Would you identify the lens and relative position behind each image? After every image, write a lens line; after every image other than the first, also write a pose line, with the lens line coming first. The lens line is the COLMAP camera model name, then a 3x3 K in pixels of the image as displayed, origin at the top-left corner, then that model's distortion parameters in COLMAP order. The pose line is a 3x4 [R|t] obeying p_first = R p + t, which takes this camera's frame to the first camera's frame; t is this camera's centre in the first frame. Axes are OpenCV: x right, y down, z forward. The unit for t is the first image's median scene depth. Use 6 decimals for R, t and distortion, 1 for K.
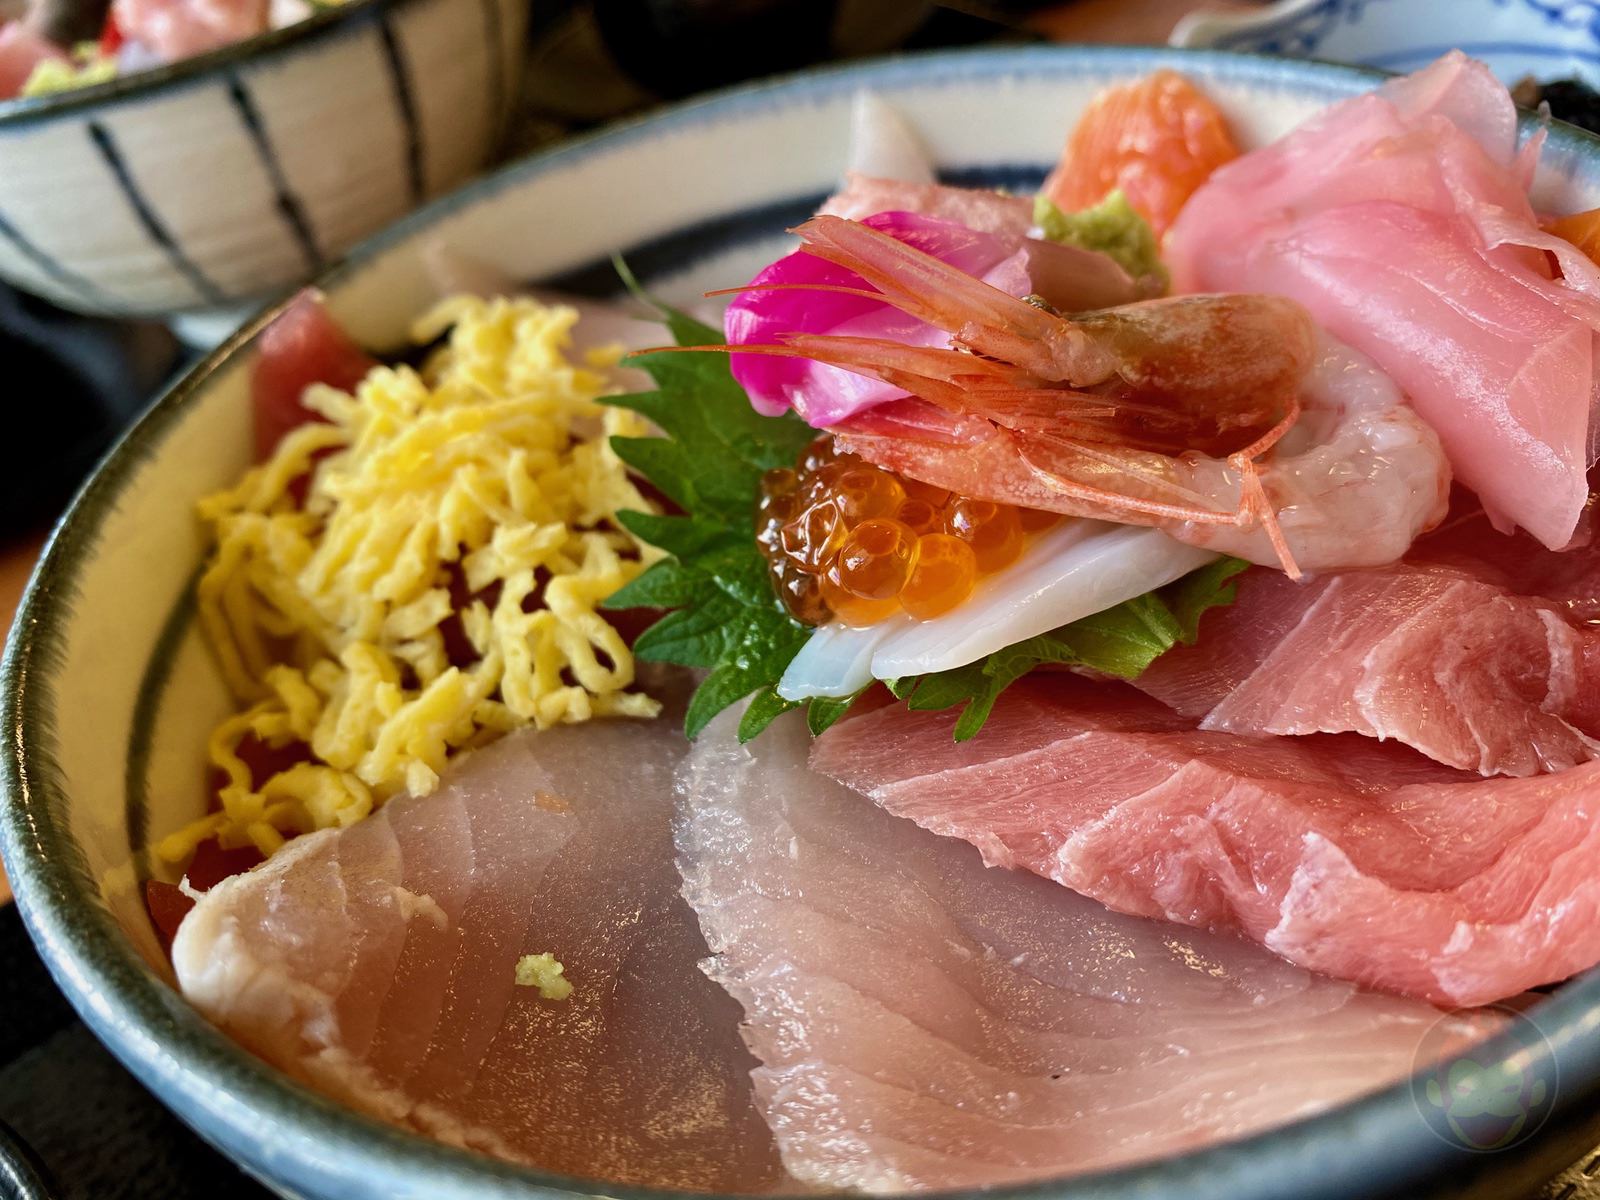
lens RADIAL K [[1275.0, 0, 770.4], [0, 1275.0, 609.1], [0, 0, 1]] dist [-0.031430, 0.003110]
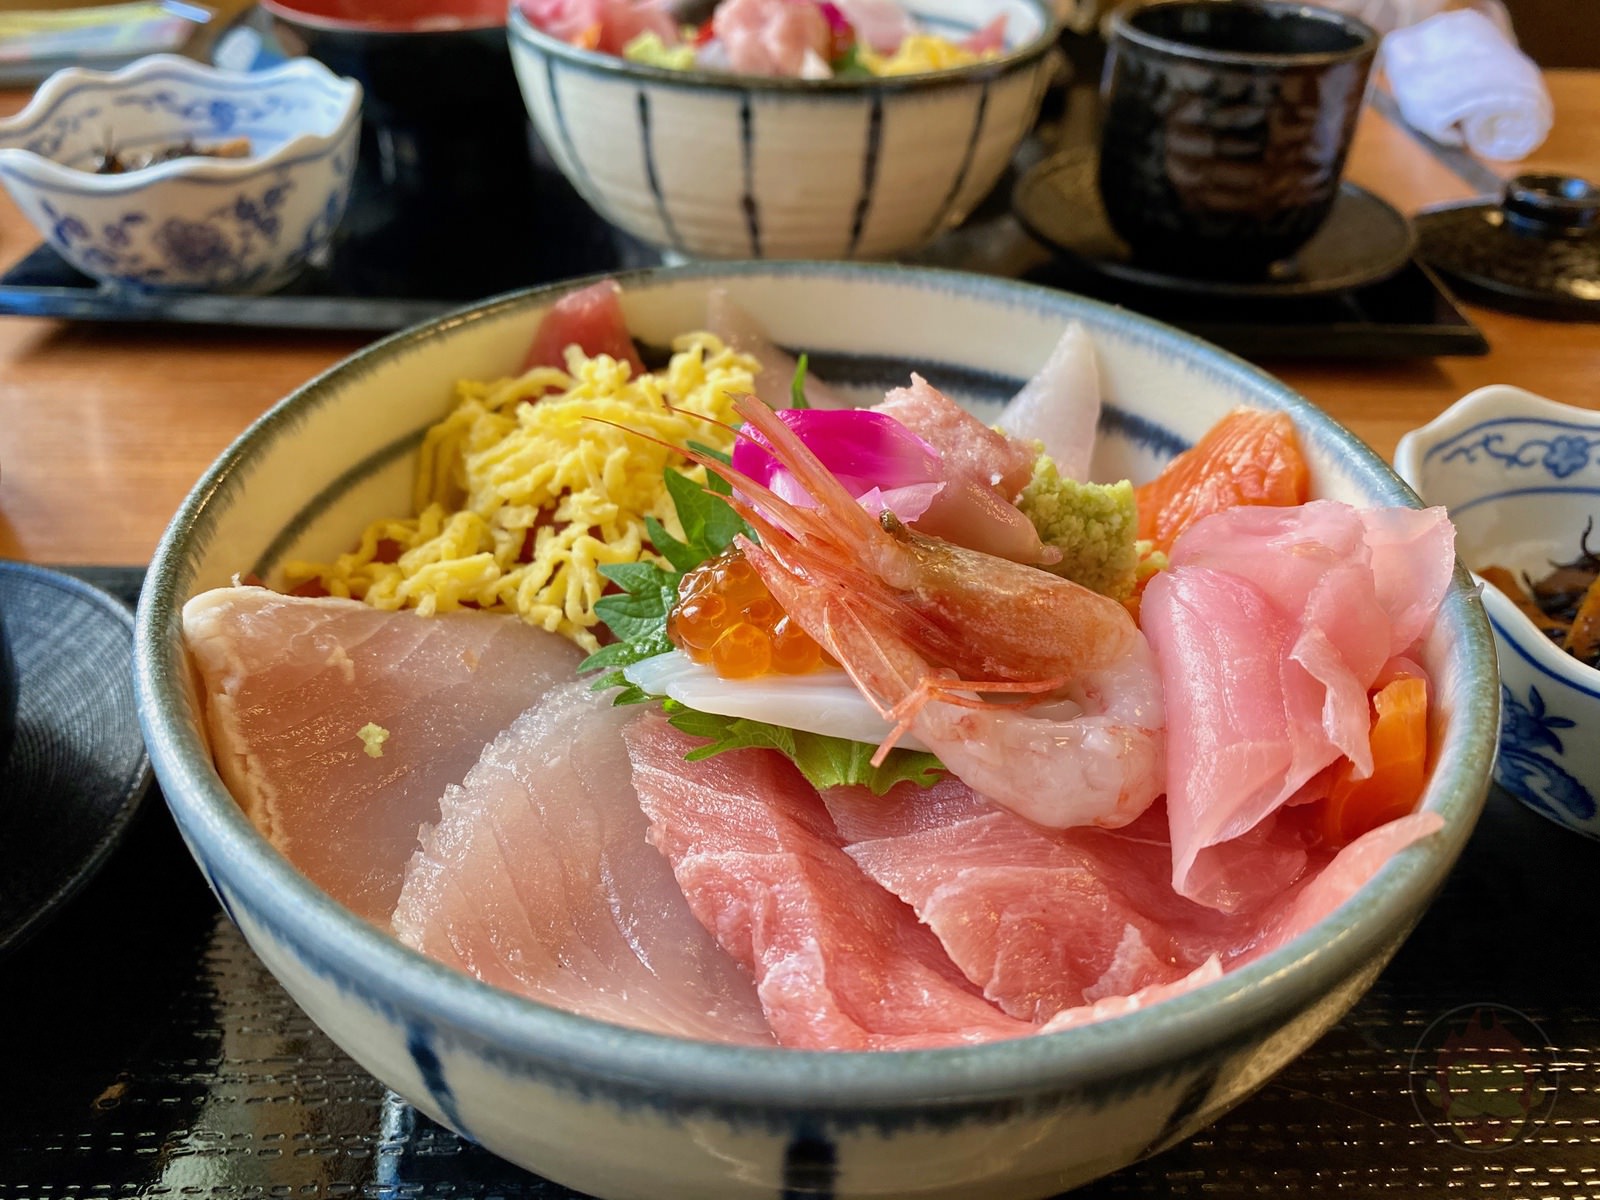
lens RADIAL K [[1238.3, 0, 800.0], [0, 1238.3, 600.0], [0, 0, 1]] dist [0.136261, -0.429022]
pose [[0.815665, 0.485550, -0.314535, 0.529576], [-0.492802, 0.867938, 0.061888, -0.175958], [0.303047, 0.104523, 0.947226, -0.264996]]
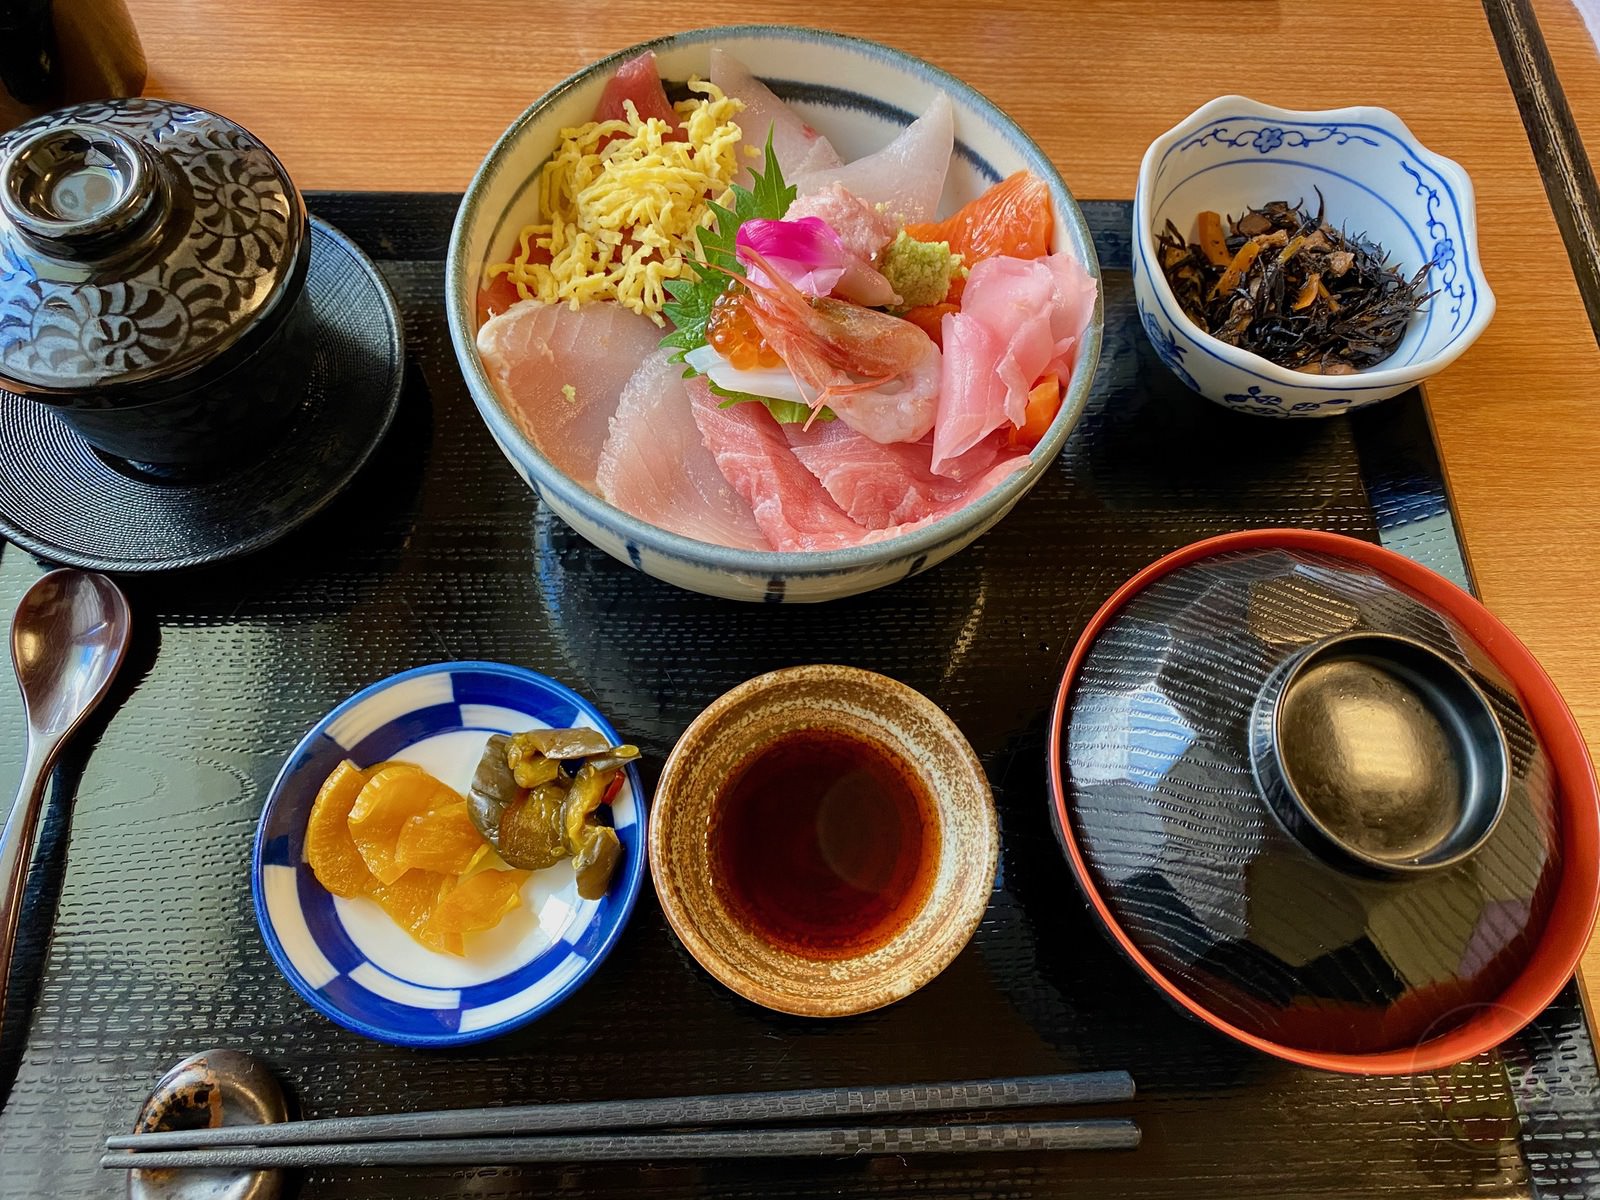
lens RADIAL K [[1238.3, 0, 800.0], [0, 1238.3, 600.0], [0, 0, 1]] dist [0.136261, -0.429022]
pose [[0.815064, 0.579264, 0.011102, 0.477682], [-0.512833, 0.712411, 0.479033, -0.965137], [0.269578, -0.396136, 0.877727, -1.545862]]
